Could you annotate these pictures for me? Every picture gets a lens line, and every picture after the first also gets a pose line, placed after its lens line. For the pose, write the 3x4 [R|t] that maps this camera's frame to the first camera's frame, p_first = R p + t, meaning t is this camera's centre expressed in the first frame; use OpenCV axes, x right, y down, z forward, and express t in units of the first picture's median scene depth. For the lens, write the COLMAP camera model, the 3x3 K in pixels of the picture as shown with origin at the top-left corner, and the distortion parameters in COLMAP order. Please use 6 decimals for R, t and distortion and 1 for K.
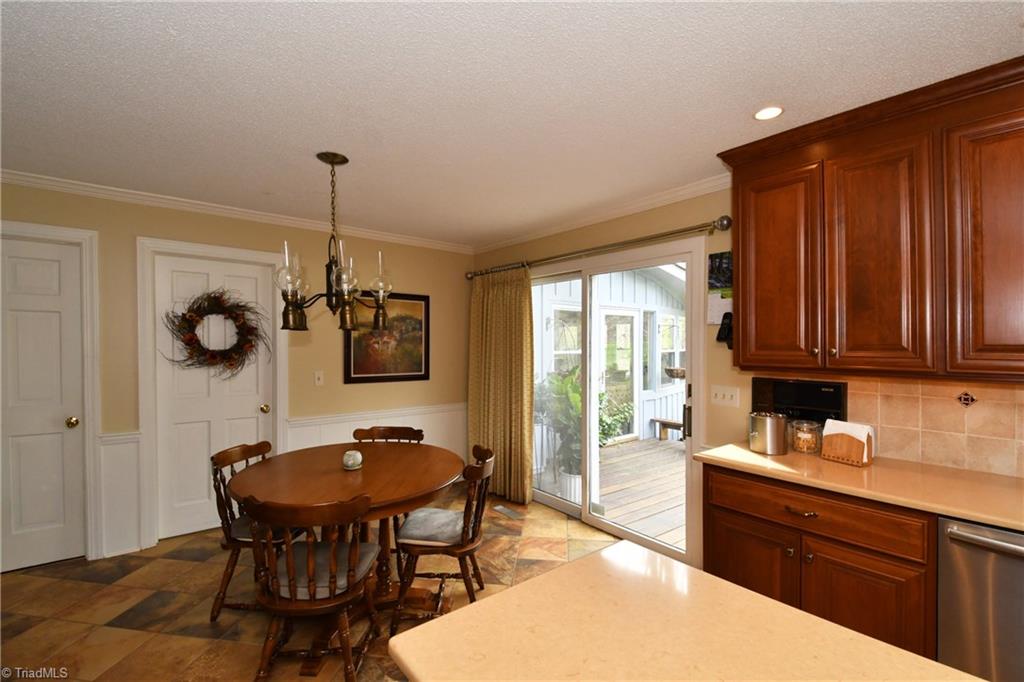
lens RADIAL K [[458.5, 0, 505.5], [0, 458.5, 348.6], [0, 0, 1]] dist [0.000166, -0.000281]
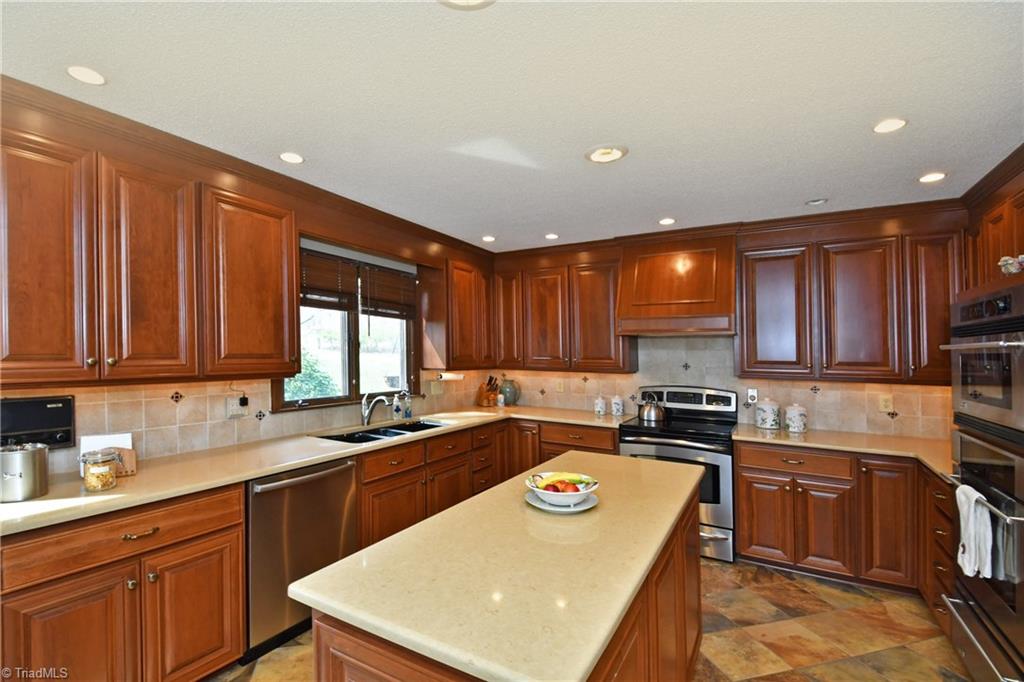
lens RADIAL K [[458.5, 0, 505.6], [0, 458.5, 343.1], [0, 0, 1]] dist [0.000166, -0.000281]
pose [[-0.369257, 0.012163, 0.929248, -0.480764], [-0.002830, 0.999895, -0.014212, -0.020629], [-0.929323, -0.007878, -0.369184, 0.635100]]
